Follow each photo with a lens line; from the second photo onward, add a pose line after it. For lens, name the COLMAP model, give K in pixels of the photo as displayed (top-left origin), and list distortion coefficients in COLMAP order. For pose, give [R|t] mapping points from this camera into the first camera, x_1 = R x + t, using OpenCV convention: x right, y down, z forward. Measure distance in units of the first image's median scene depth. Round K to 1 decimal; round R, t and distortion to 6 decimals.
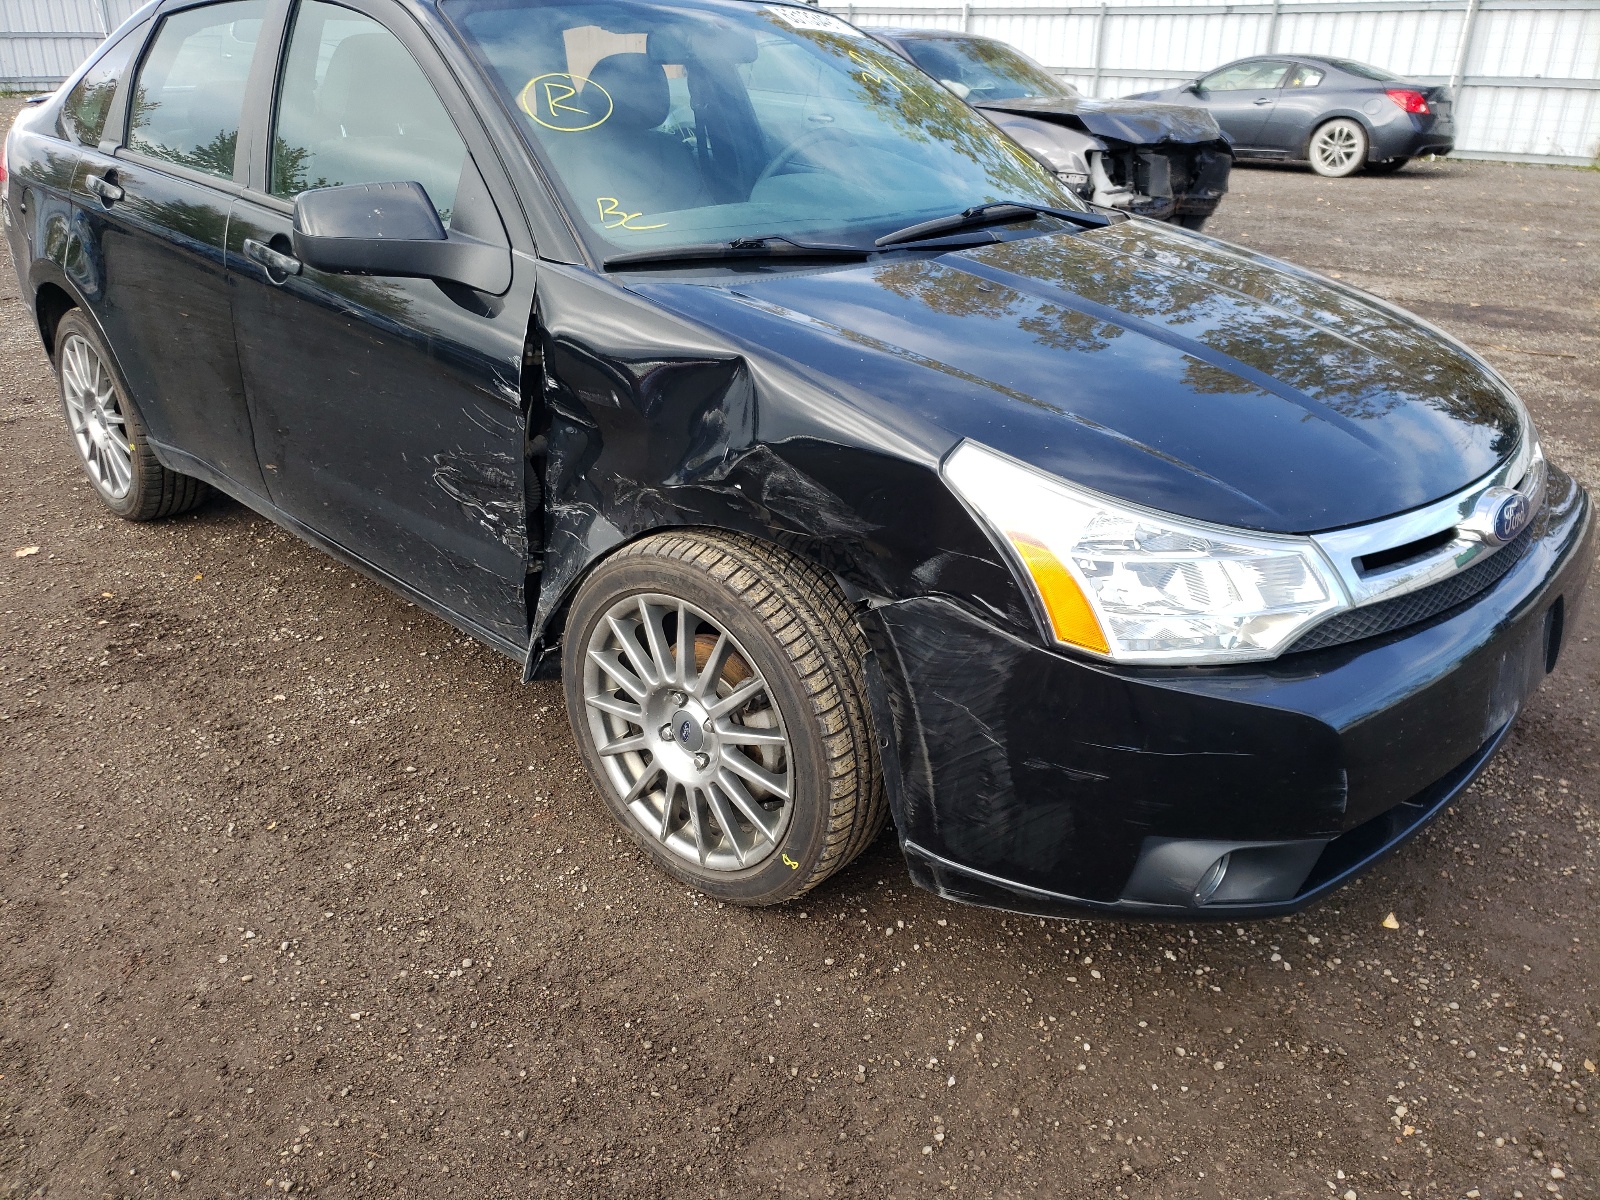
lens RADIAL K [[1206.5, 0, 800.0], [0, 1206.5, 600.0], [0, 0, 1]] dist [0.016423, 0.001203]
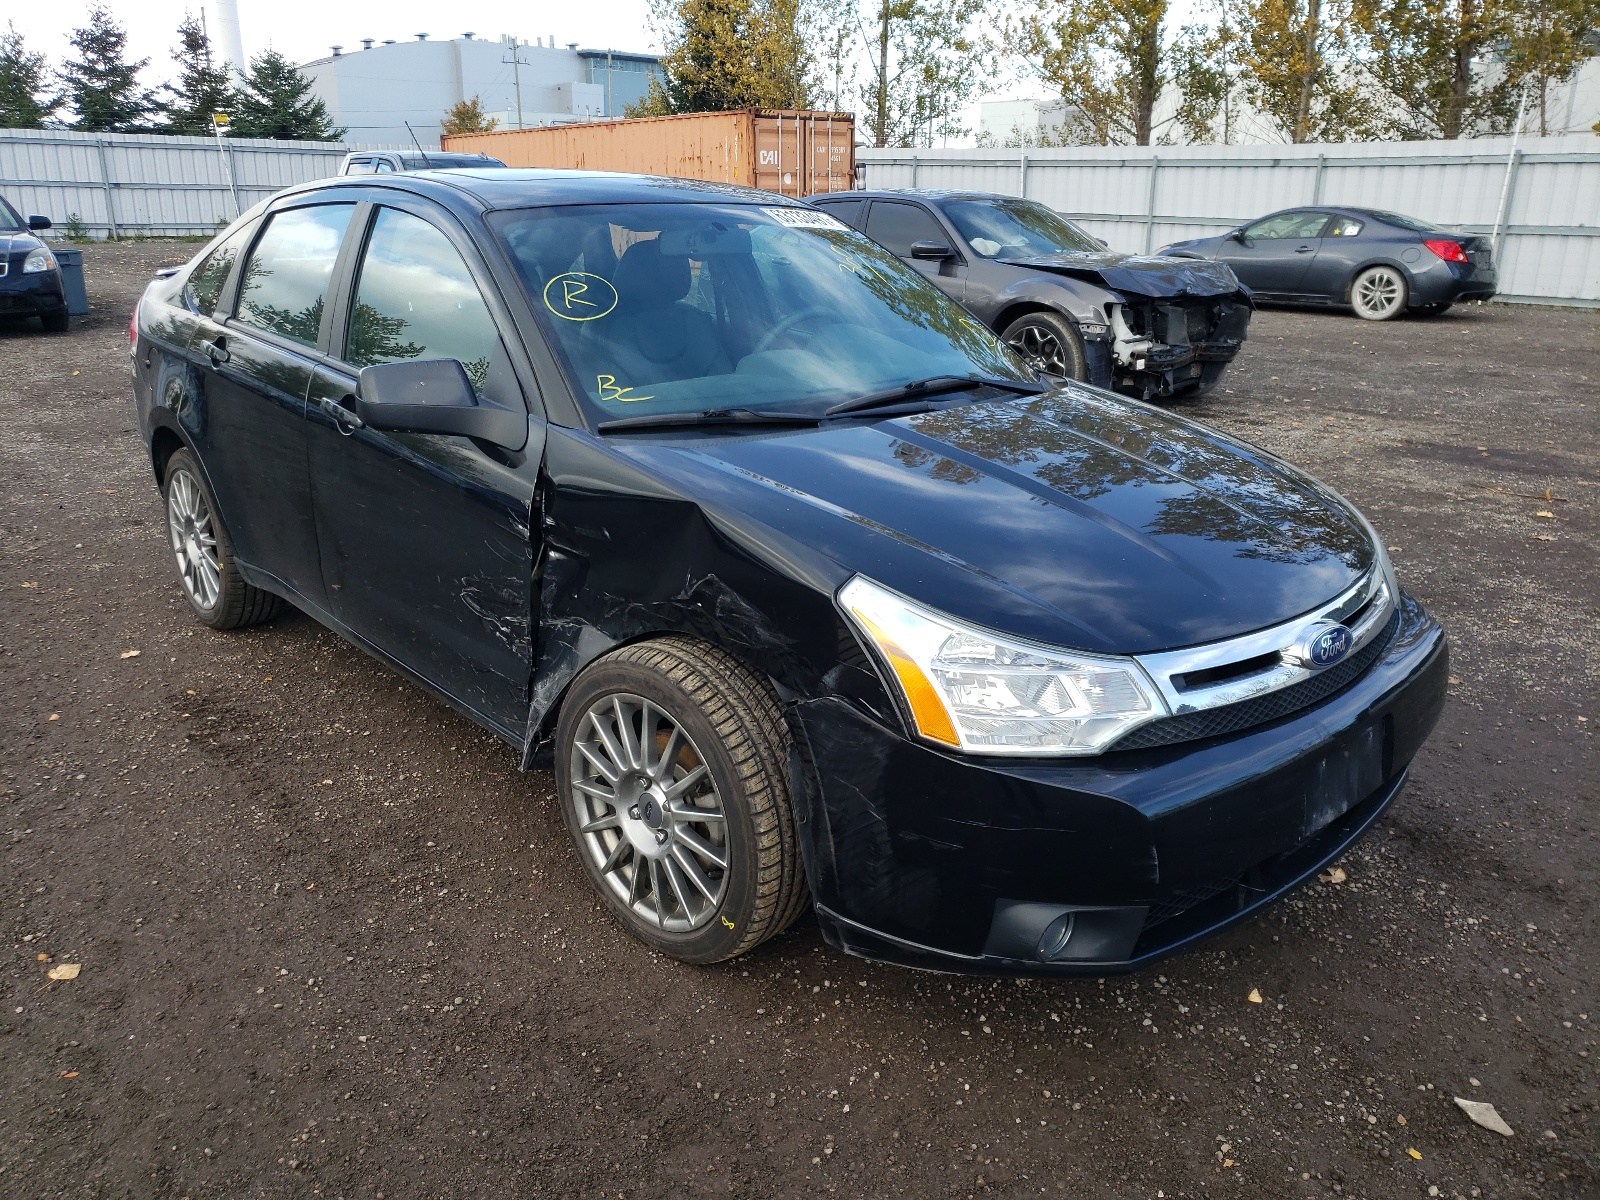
lens RADIAL K [[1206.5, 0, 800.0], [0, 1206.5, 600.0], [0, 0, 1]] dist [0.016423, 0.001203]
pose [[0.998179, 0.017357, -0.057773, 0.116264], [-0.023111, 0.994672, -0.100467, 0.017341], [0.055722, 0.101619, 0.993262, -0.196366]]
